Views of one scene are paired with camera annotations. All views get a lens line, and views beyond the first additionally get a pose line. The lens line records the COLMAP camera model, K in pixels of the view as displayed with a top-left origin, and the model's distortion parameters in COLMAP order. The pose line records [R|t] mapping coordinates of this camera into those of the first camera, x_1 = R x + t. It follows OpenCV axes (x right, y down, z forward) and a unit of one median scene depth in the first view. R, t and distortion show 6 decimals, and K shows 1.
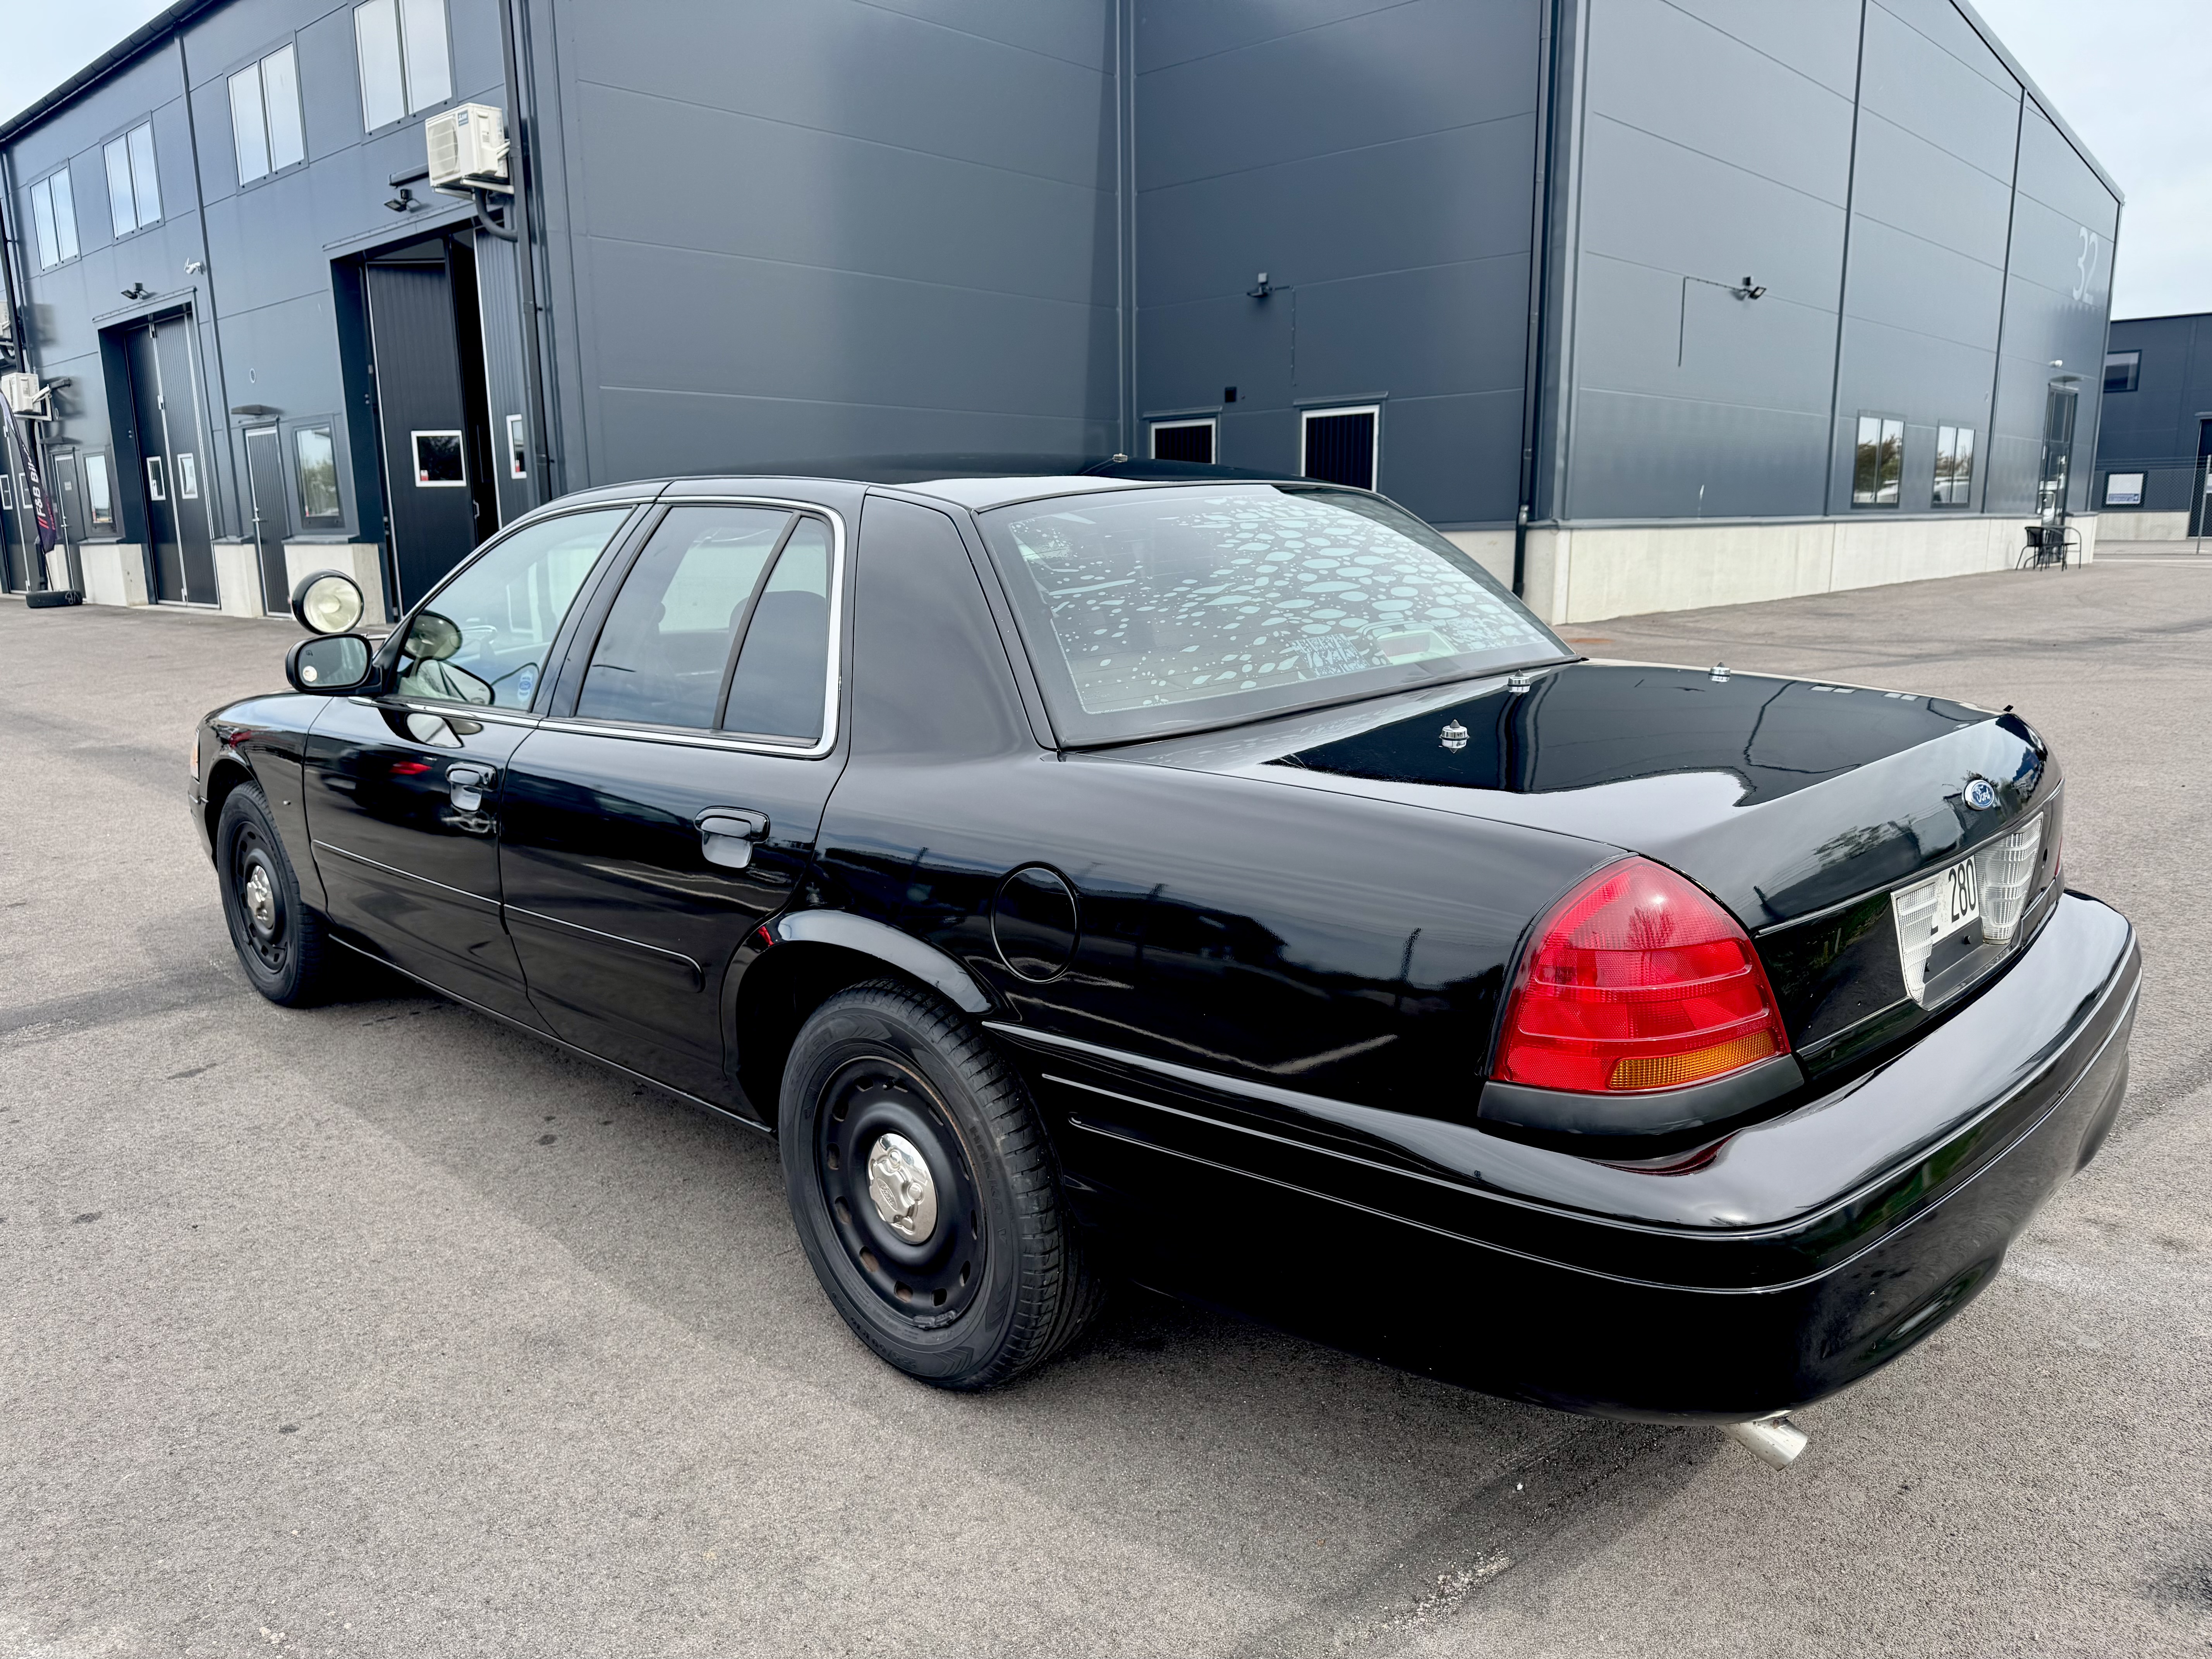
lens RADIAL K [[1587.8, 0, 1106.0], [0, 1587.8, 829.5], [0, 0, 1]] dist [0.108551, -0.175039]
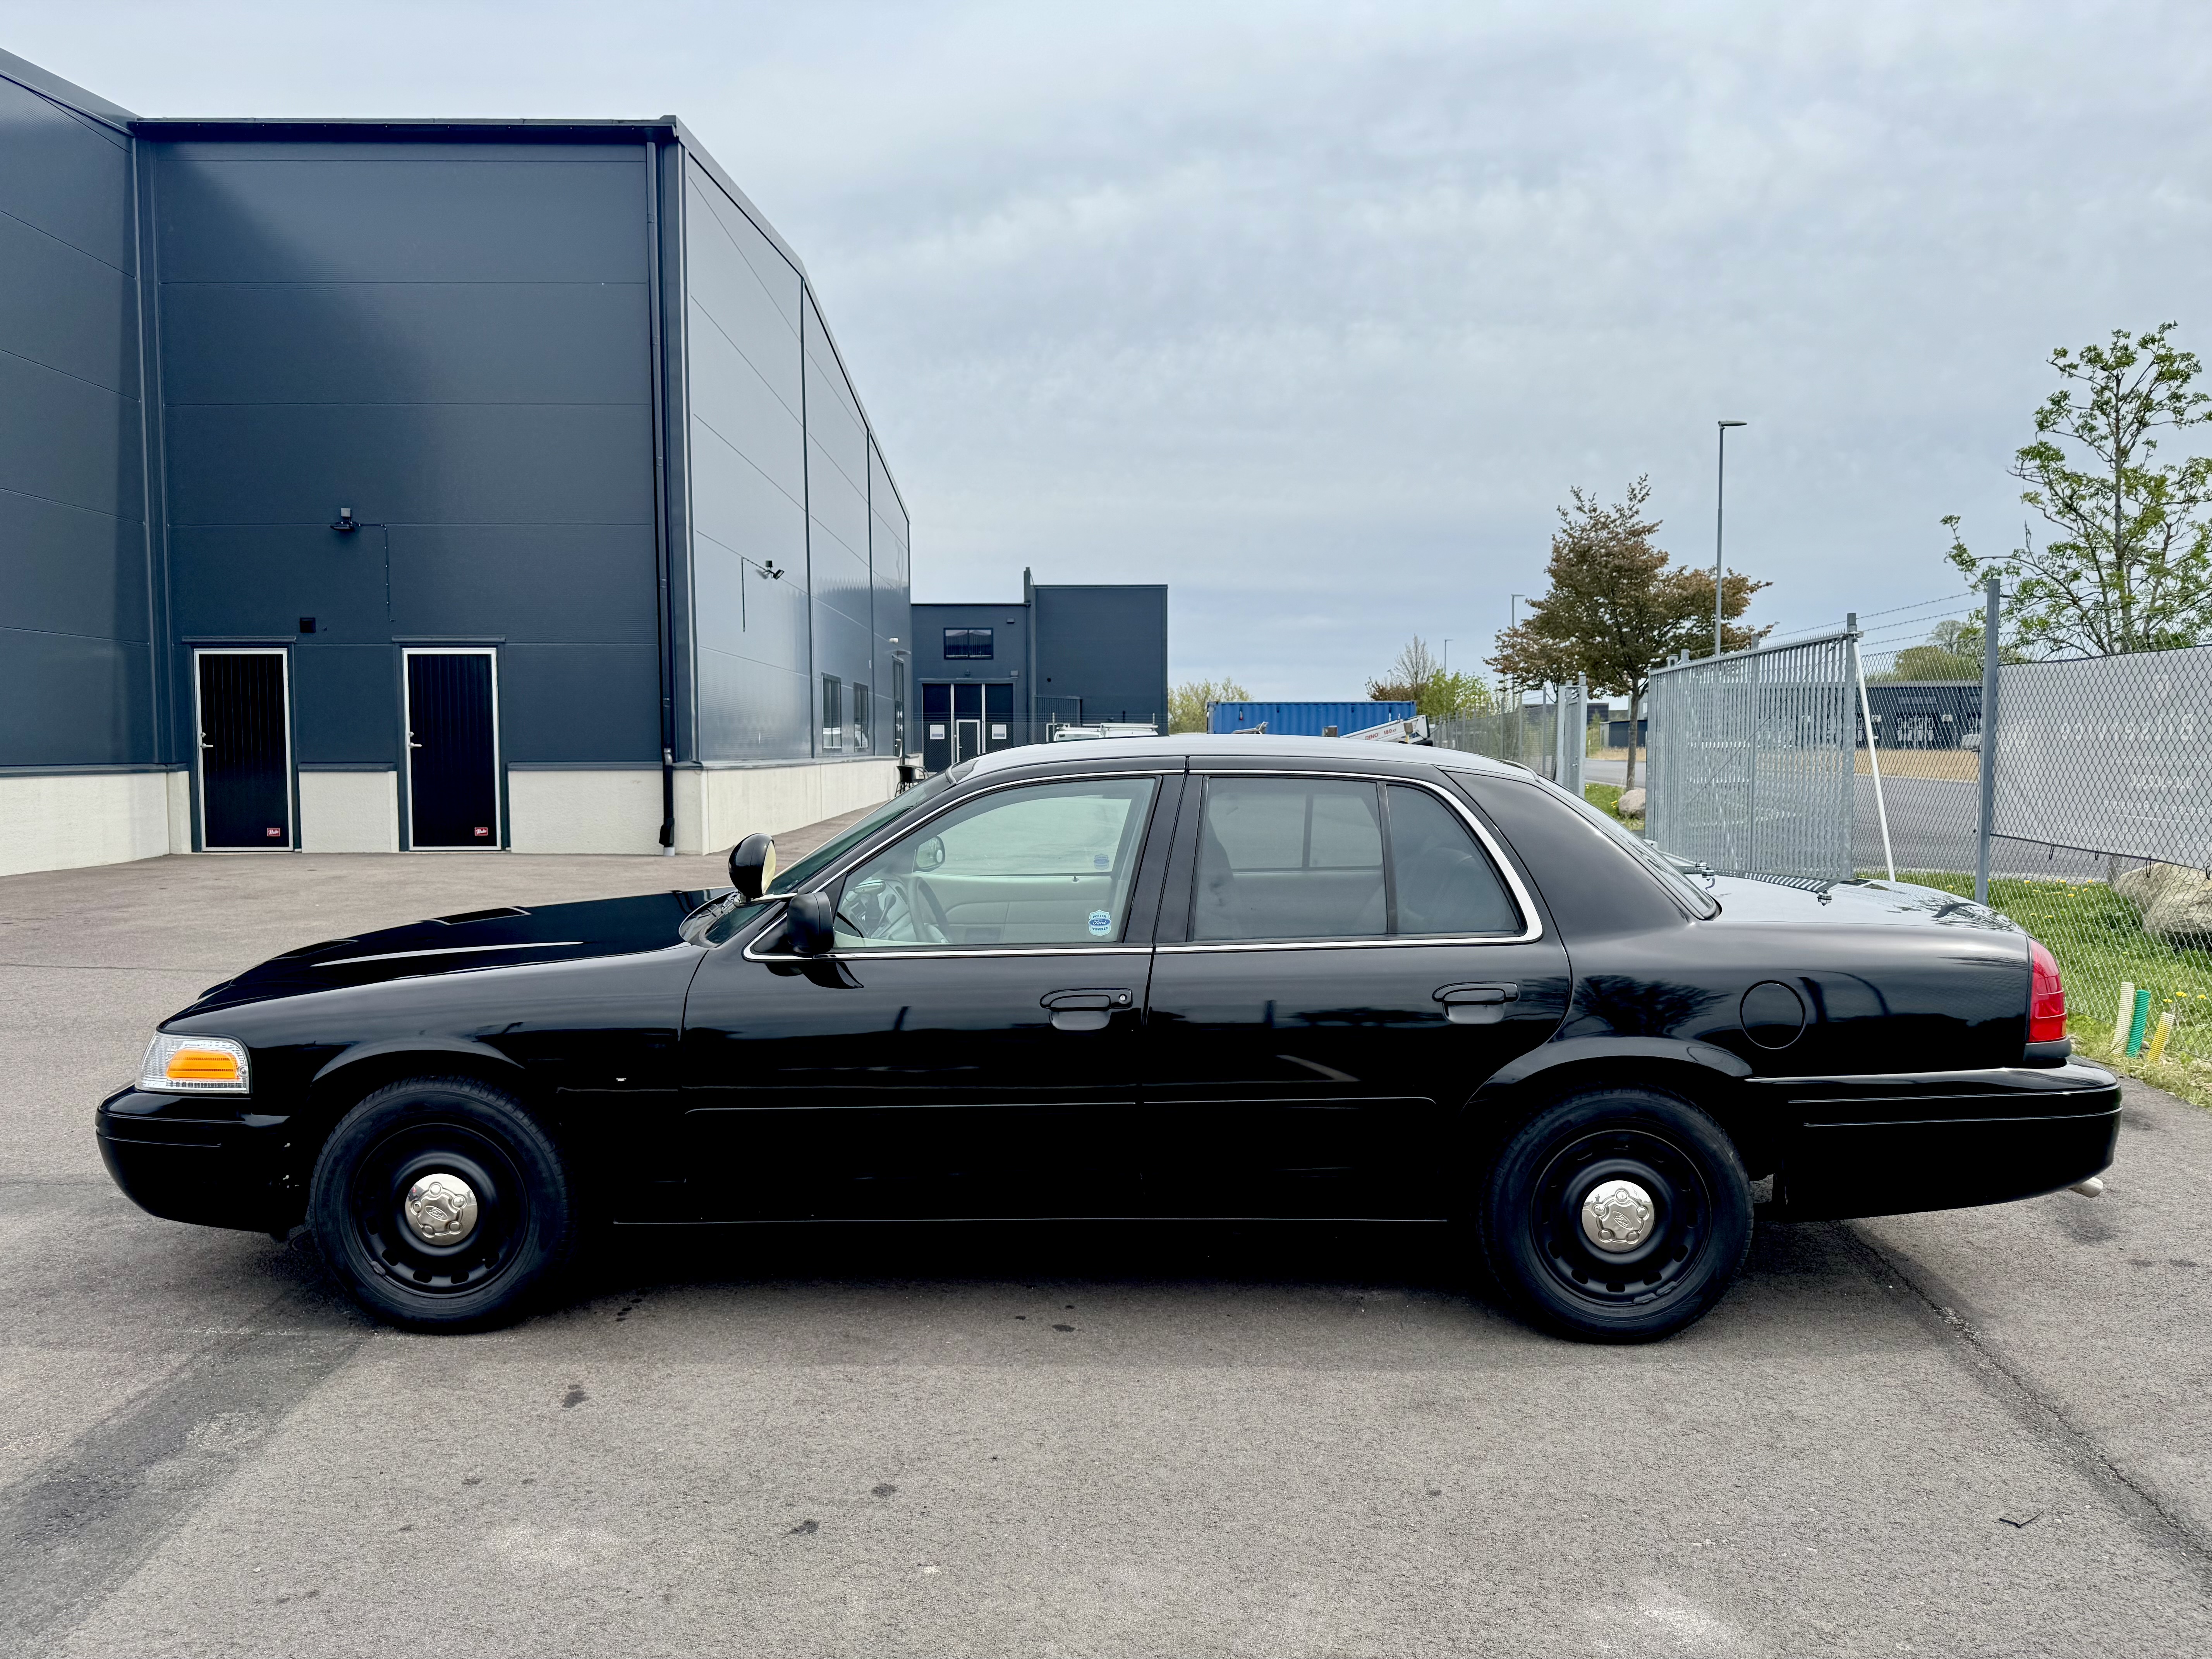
lens RADIAL K [[1587.8, 0, 1106.0], [0, 1587.8, 829.5], [0, 0, 1]] dist [0.108551, -0.175039]
pose [[0.707880, -0.026926, 0.705820, -0.924772], [0.126485, 0.987953, -0.089165, -0.039911], [-0.694916, 0.152393, 0.702757, 0.117323]]
